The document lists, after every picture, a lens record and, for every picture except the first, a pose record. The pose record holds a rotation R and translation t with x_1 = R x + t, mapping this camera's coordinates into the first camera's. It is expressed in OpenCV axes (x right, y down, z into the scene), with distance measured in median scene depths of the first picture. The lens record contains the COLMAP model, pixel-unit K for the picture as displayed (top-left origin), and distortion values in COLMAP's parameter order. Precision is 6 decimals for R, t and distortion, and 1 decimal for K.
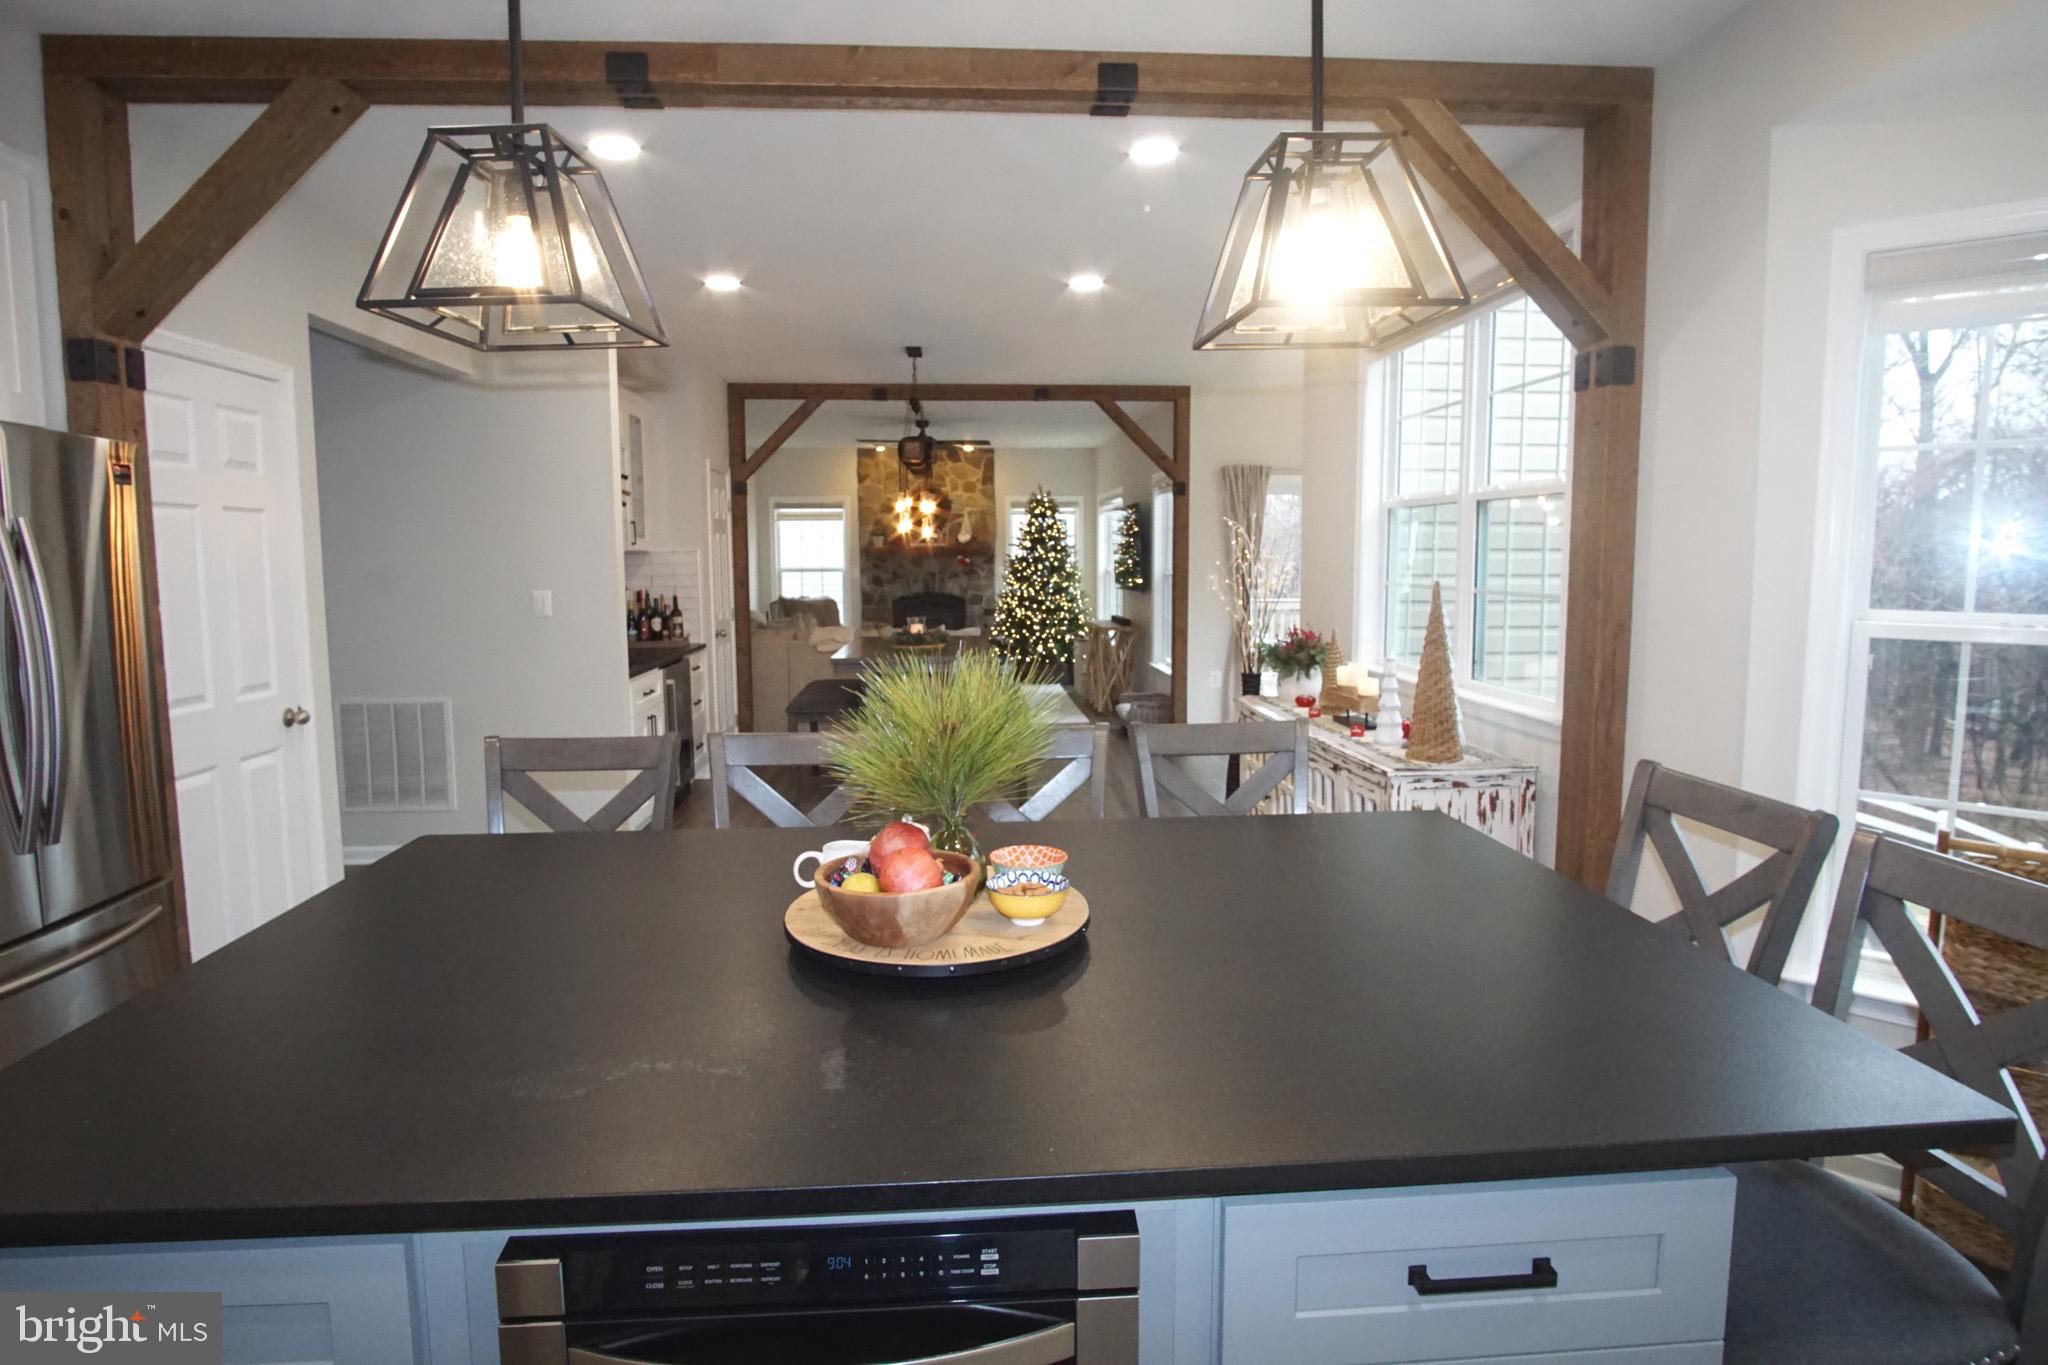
lens RADIAL K [[1105.4, 0, 1015.5], [0, 1105.4, 672.8], [0, 0, 1]] dist [-0.033647, 0.008243]
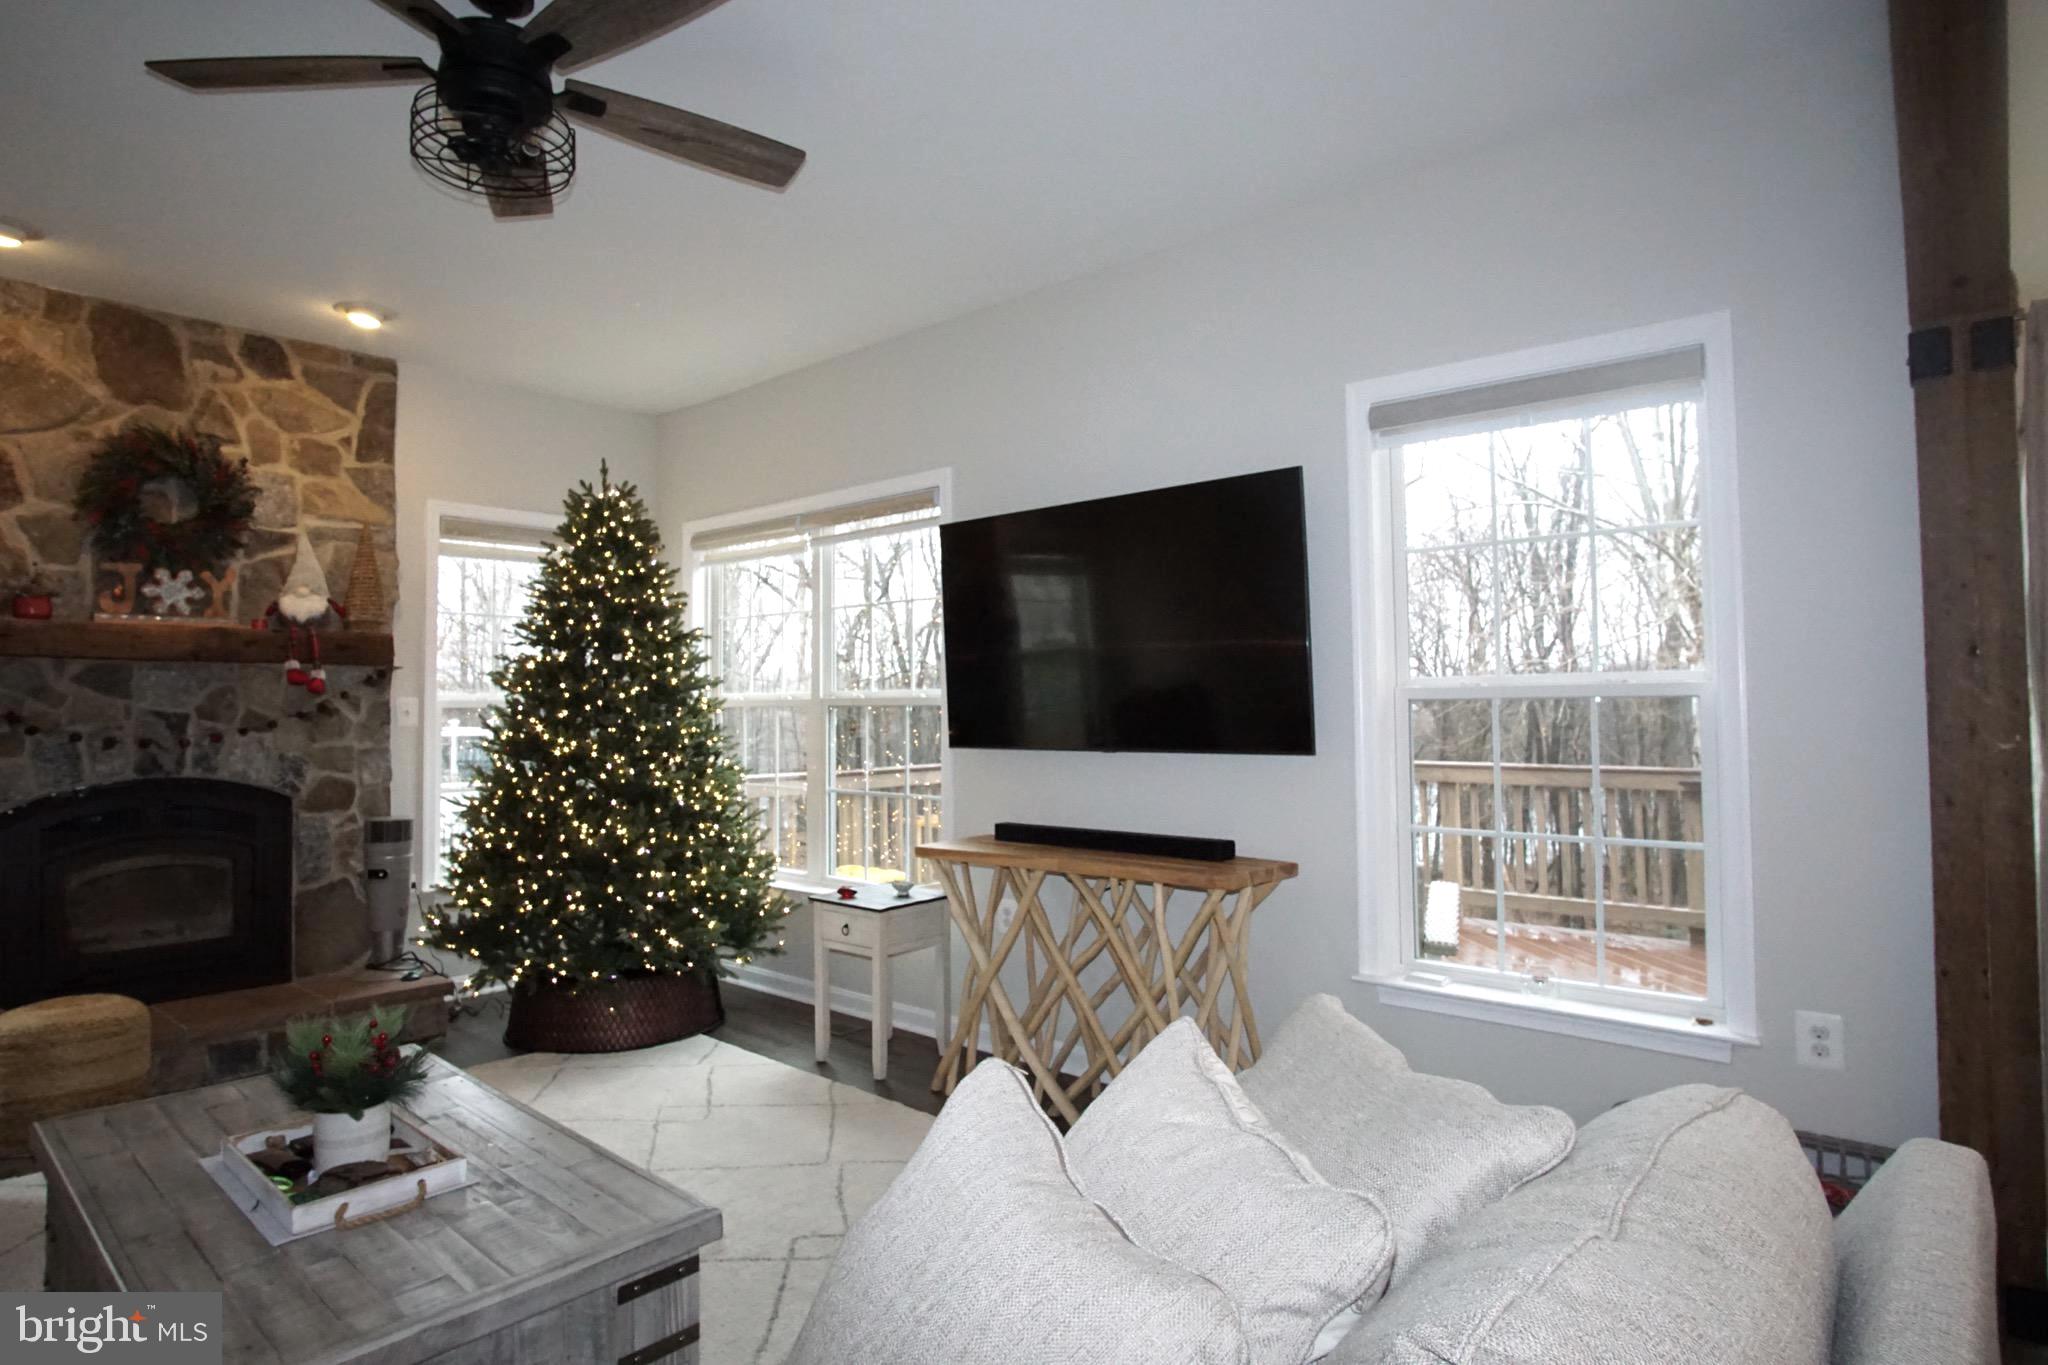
lens RADIAL K [[1105.4, 0, 1023.9], [0, 1105.4, 667.2], [0, 0, 1]] dist [-0.033647, 0.008243]
pose [[0.700228, 0.024854, 0.713486, -0.126140], [0.079935, 0.990380, -0.112949, -0.051509], [-0.709430, 0.136123, 0.691505, 0.632074]]
